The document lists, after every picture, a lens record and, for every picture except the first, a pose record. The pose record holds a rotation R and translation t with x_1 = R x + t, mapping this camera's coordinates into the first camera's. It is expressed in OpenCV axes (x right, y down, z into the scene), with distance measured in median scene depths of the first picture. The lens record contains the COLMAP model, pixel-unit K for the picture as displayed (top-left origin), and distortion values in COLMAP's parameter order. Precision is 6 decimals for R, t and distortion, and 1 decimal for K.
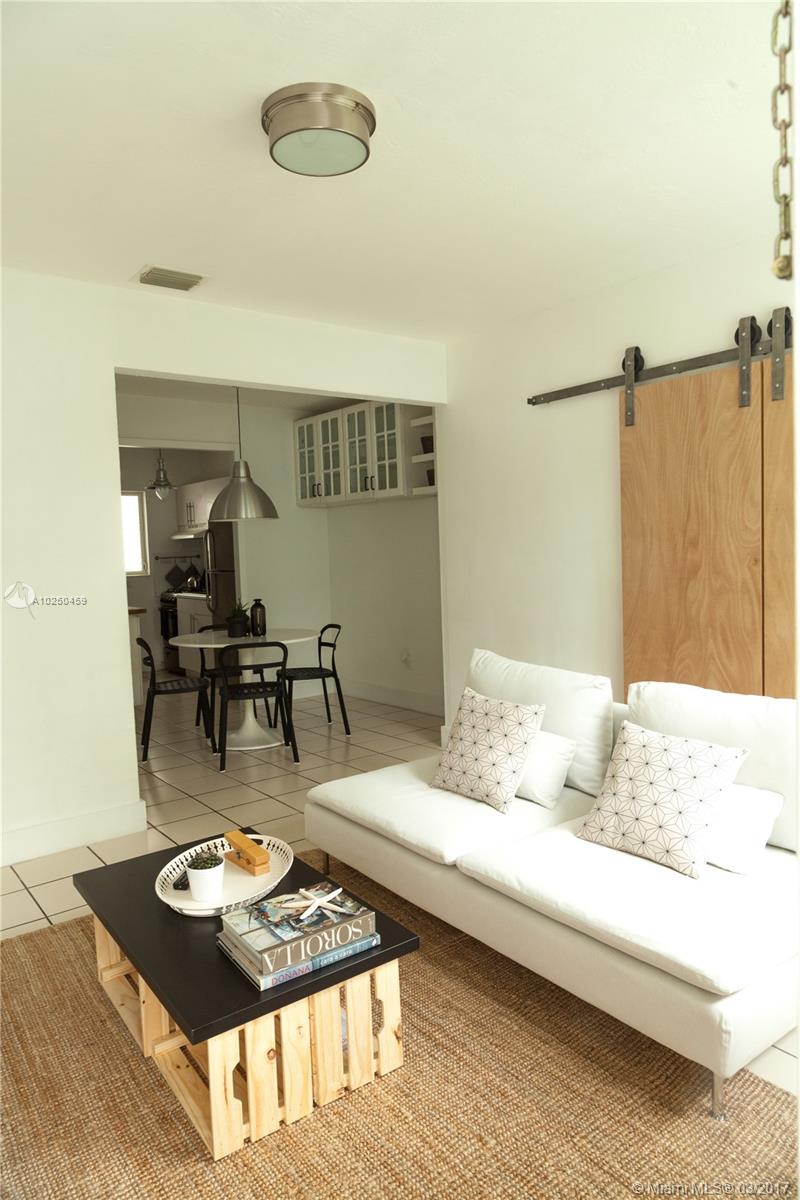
lens RADIAL K [[862.9, 0, 400.0], [0, 862.9, 600.0], [0, 0, 1]] dist [-0.013493, 0.005736]
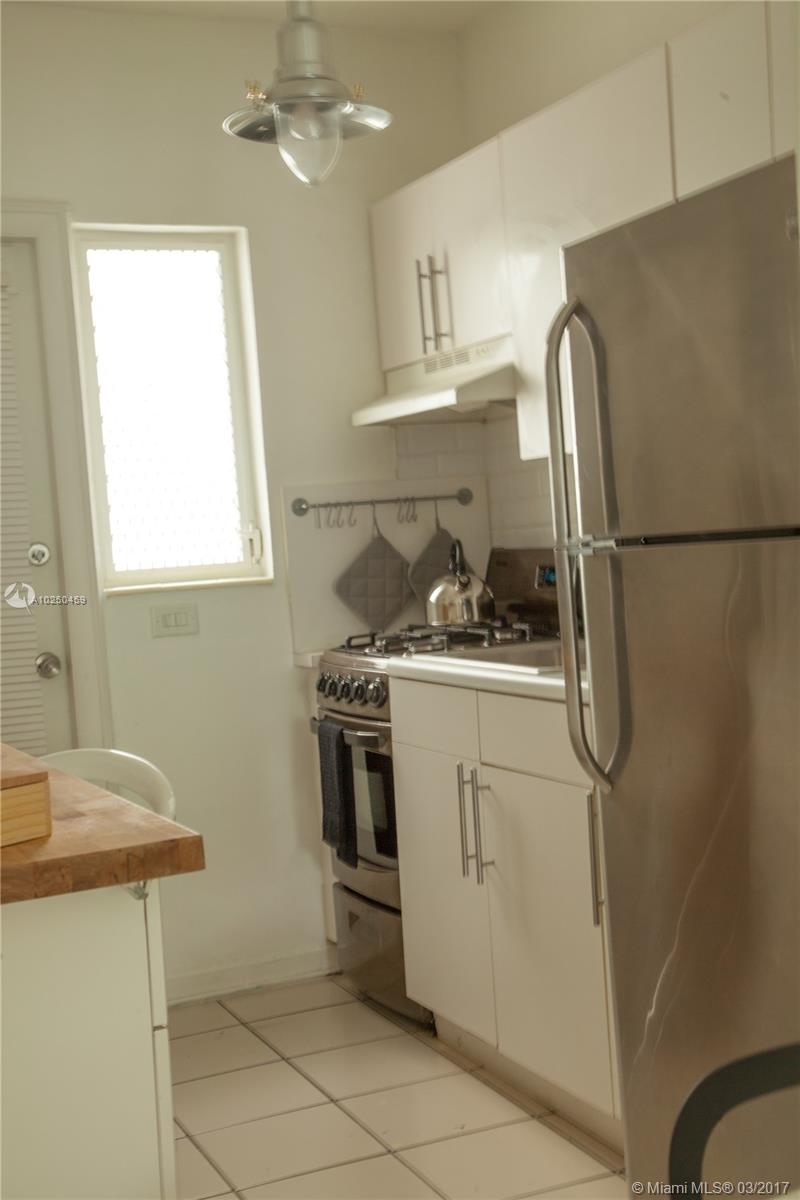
lens RADIAL K [[1651.7, 0, 400.0], [0, 1651.7, 600.0], [0, 0, 1]] dist [0.003400, 0.001260]
pose [[0.974160, -0.027246, -0.224211, -0.452215], [0.023384, 0.999529, -0.019861, -0.038508], [0.224647, 0.014105, 0.974338, 1.657318]]
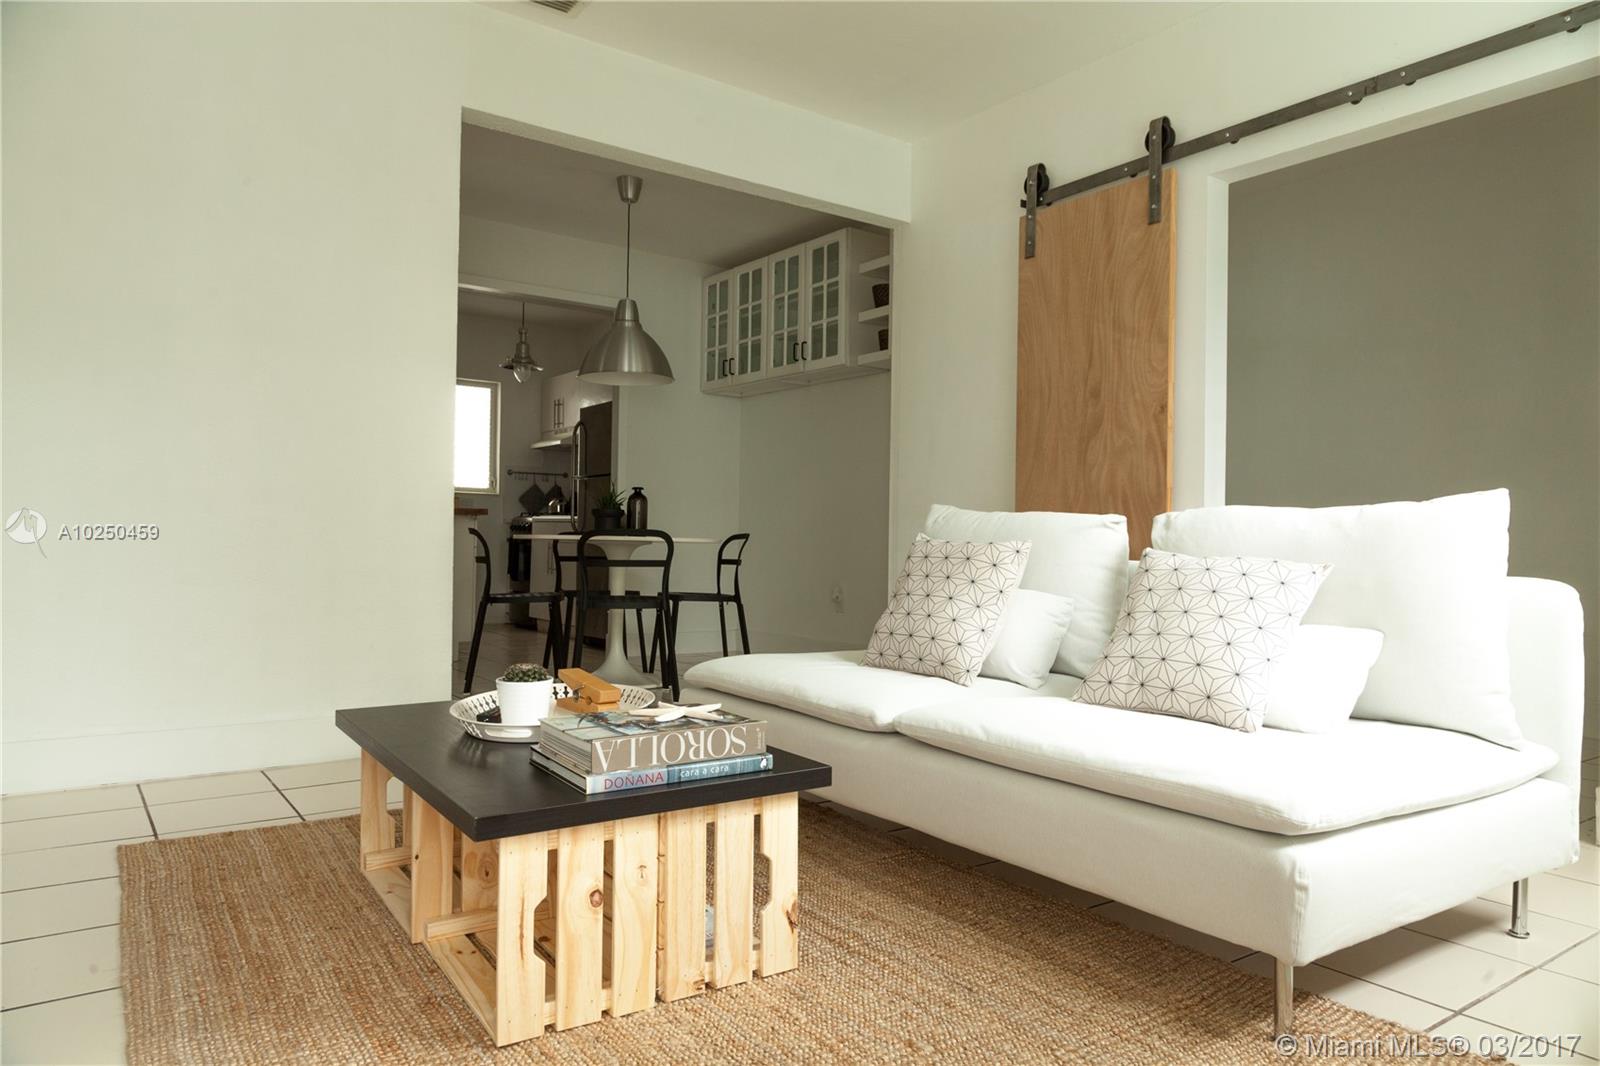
lens RADIAL K [[1150.6, 0, 800.0], [0, 1150.6, 533.0], [0, 0, 1]] dist [-0.013493, 0.005736]
pose [[0.998112, 0.050743, -0.034597, 0.013963], [-0.053329, 0.995491, -0.078450, 0.200989], [0.030460, 0.080147, 0.996318, 0.070910]]
